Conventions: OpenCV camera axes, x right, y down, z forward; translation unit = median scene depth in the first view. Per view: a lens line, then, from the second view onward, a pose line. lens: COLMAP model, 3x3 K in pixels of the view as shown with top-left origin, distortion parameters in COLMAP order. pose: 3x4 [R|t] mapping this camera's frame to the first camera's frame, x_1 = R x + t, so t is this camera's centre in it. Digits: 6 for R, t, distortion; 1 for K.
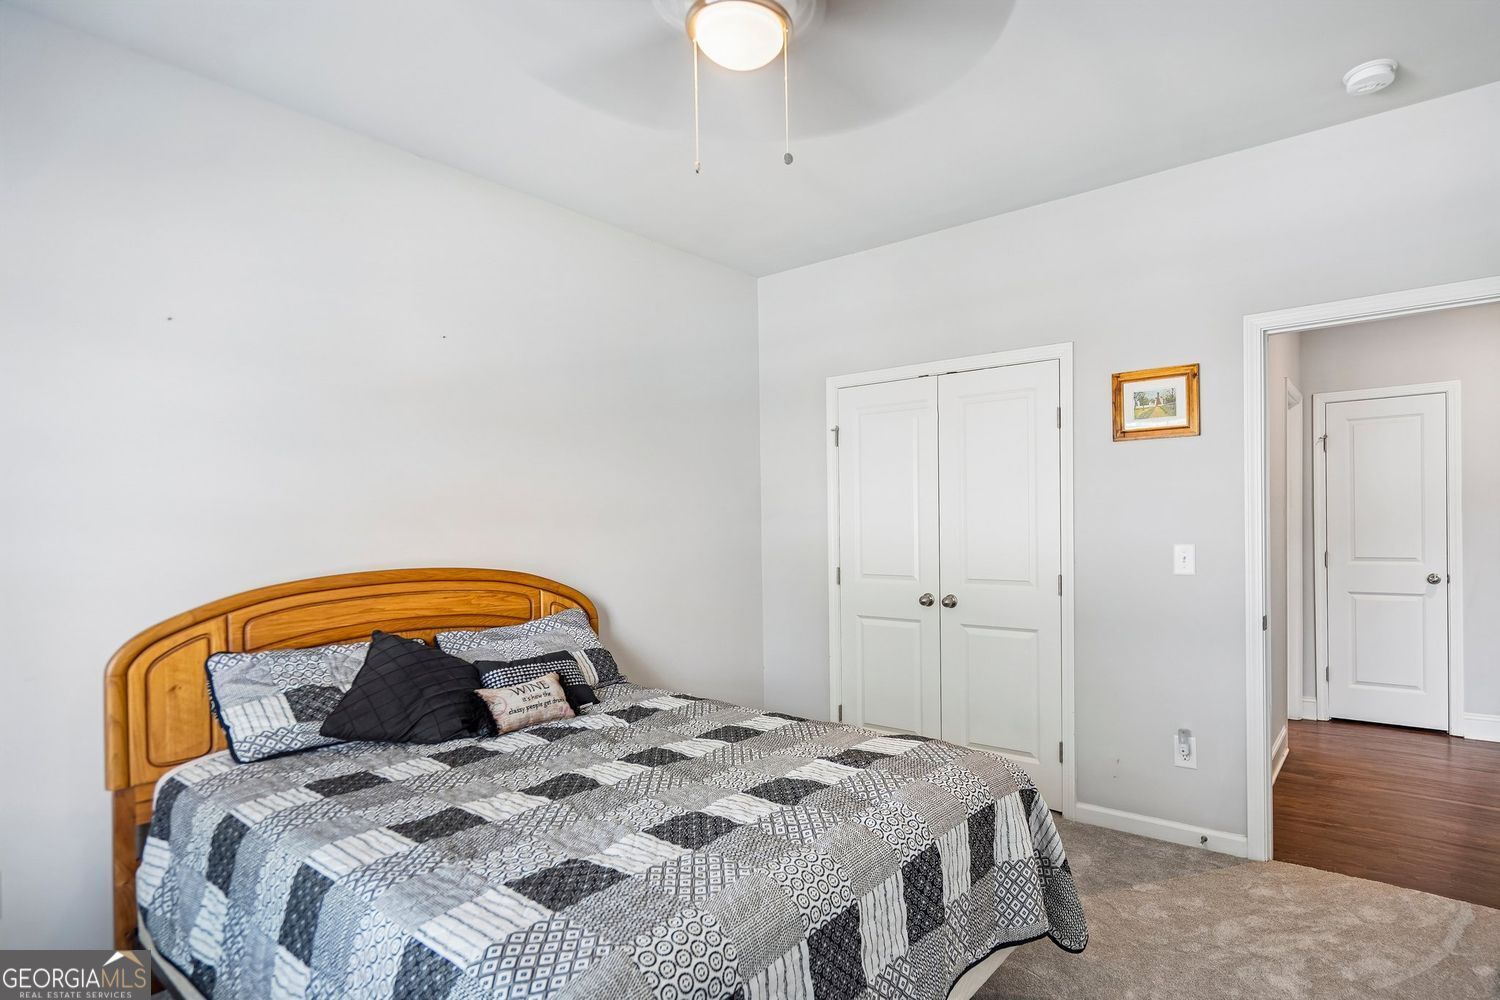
lens RADIAL K [[748.6, 0, 753.4], [0, 748.6, 539.2], [0, 0, 1]] dist [0.001166, 0.000104]
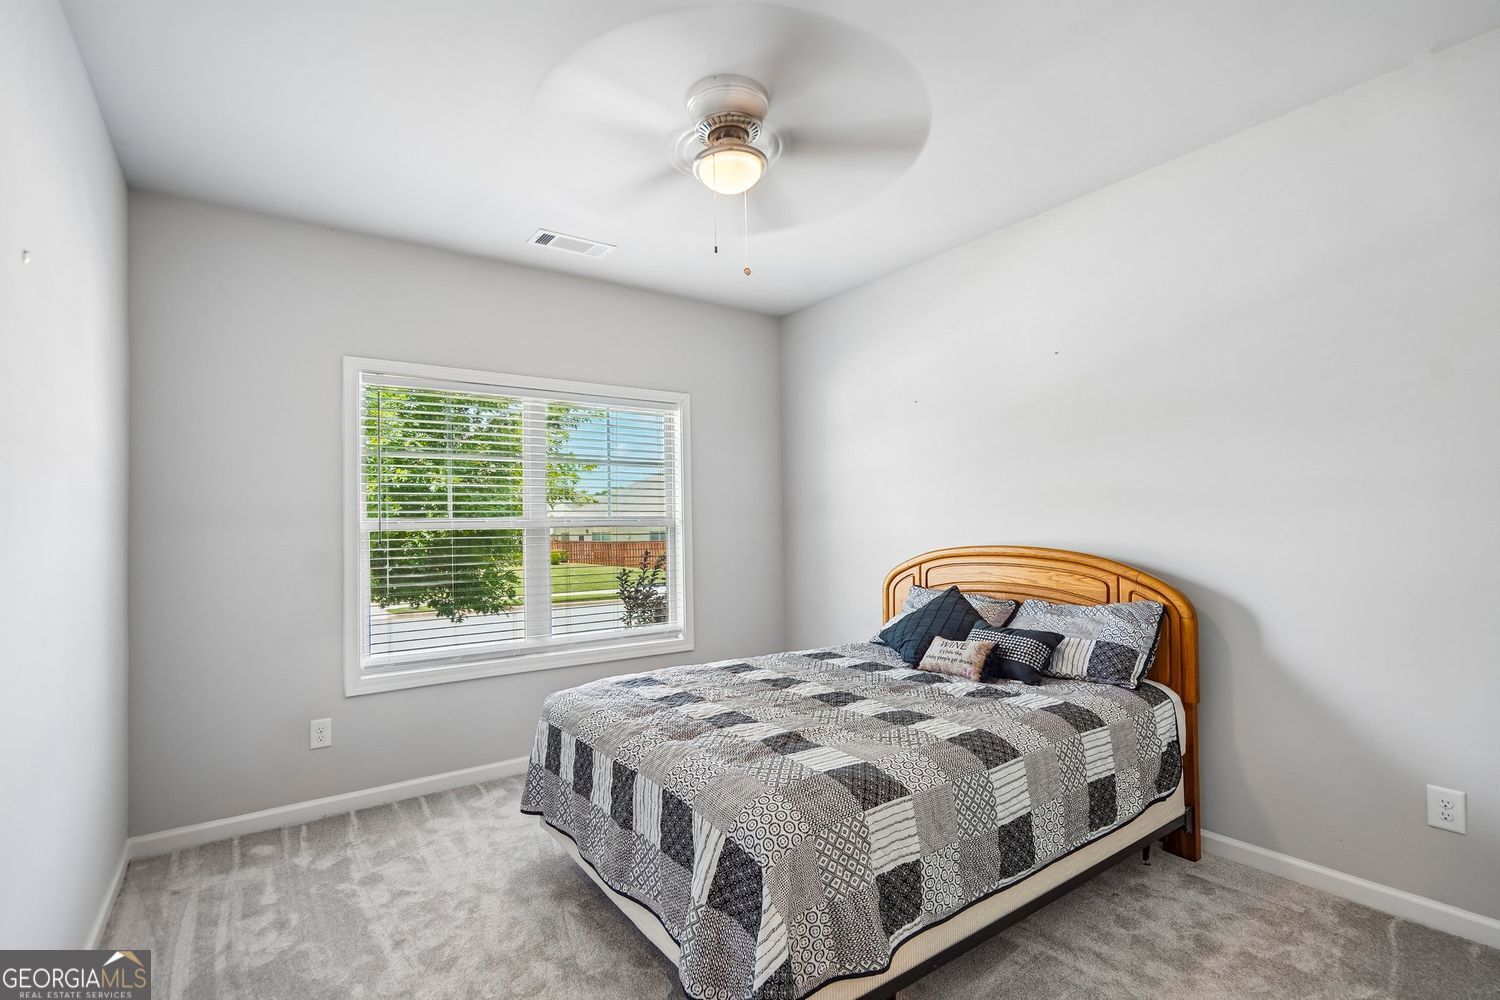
lens RADIAL K [[688.2, 0, 750.4], [0, 688.2, 506.4], [0, 0, 1]] dist [0.000802, -0.000020]
pose [[-0.288607, -0.004475, -0.957437, 0.957122], [0.009668, 0.999924, -0.007588, -0.027205], [0.957399, -0.011446, -0.288542, 1.094902]]
